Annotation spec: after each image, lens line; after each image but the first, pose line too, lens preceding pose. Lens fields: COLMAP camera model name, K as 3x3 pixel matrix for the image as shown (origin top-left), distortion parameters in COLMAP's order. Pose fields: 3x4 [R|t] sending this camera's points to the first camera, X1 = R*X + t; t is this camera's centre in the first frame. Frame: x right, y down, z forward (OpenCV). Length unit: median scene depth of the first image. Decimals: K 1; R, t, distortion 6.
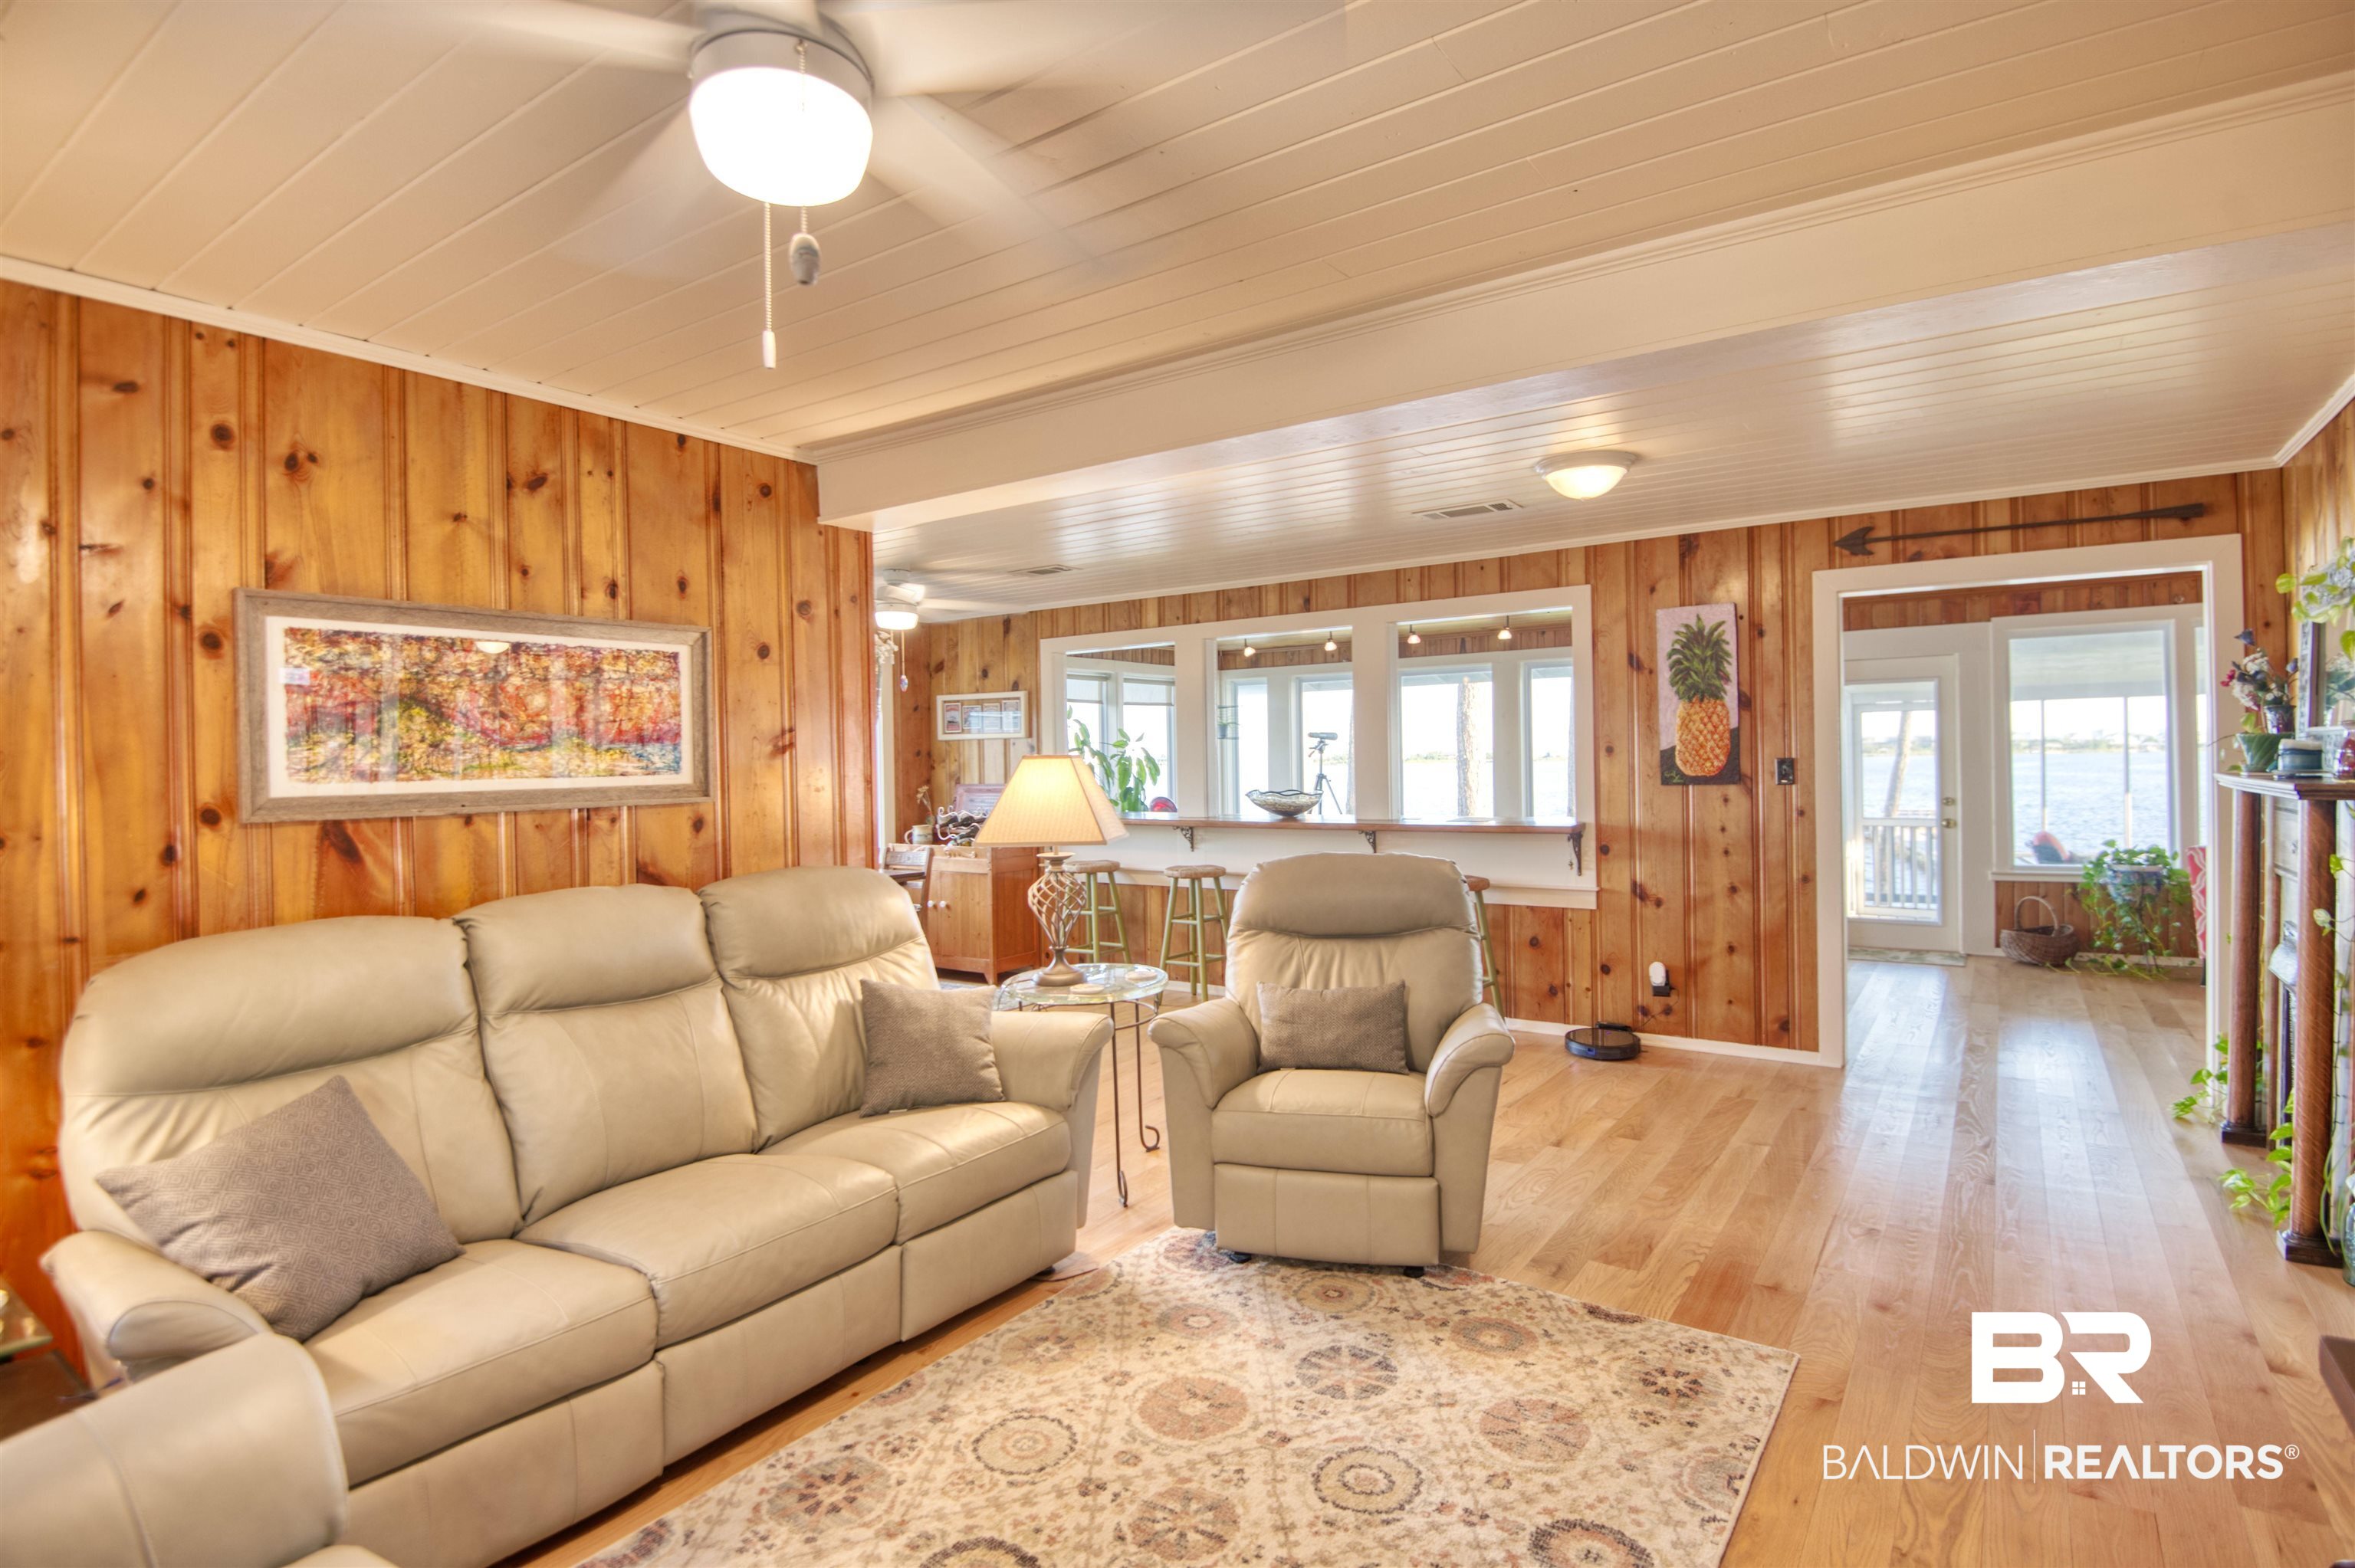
lens RADIAL K [[1135.6, 0, 1176.4], [0, 1135.6, 774.4], [0, 0, 1]] dist [0.000438, -0.000253]
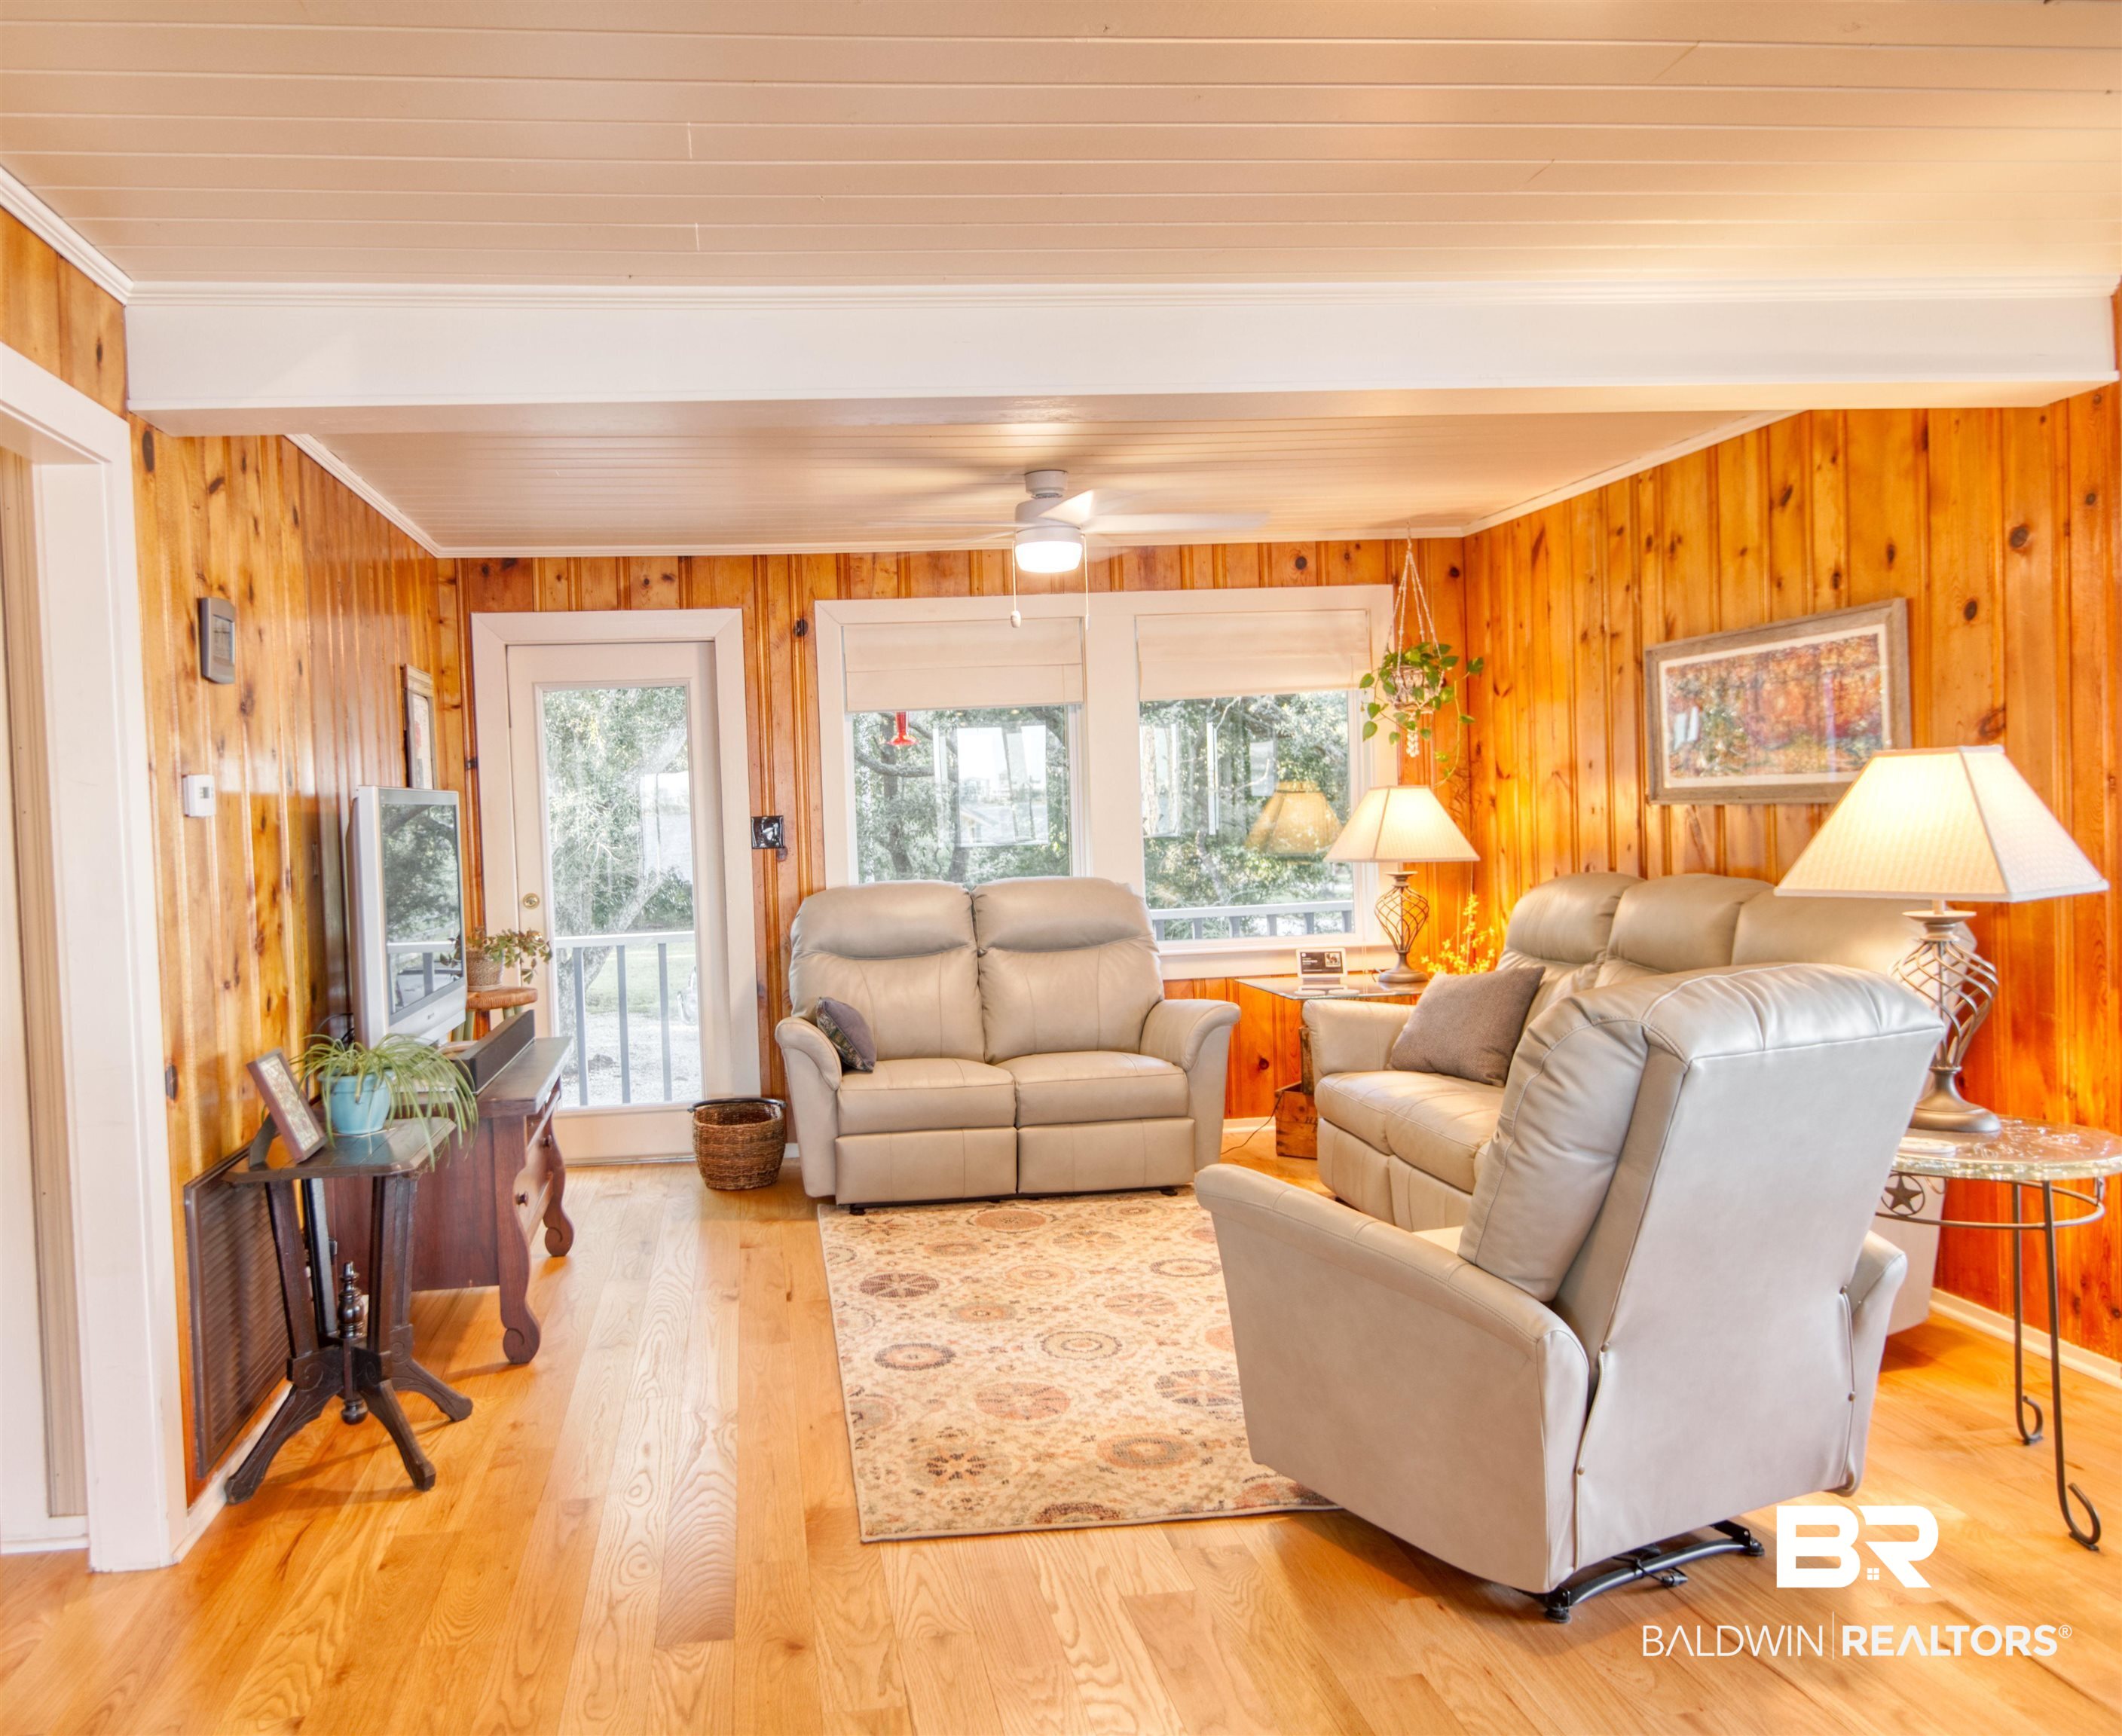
lens RADIAL K [[1586.5, 0, 1055.6], [0, 1586.5, 860.8], [0, 0, 1]] dist [-0.003648, -0.005550]
pose [[-0.677205, 0.065836, -0.732843, 1.008678], [0.031978, 0.997681, 0.060078, -0.026846], [0.735099, 0.017250, -0.677740, 1.498646]]
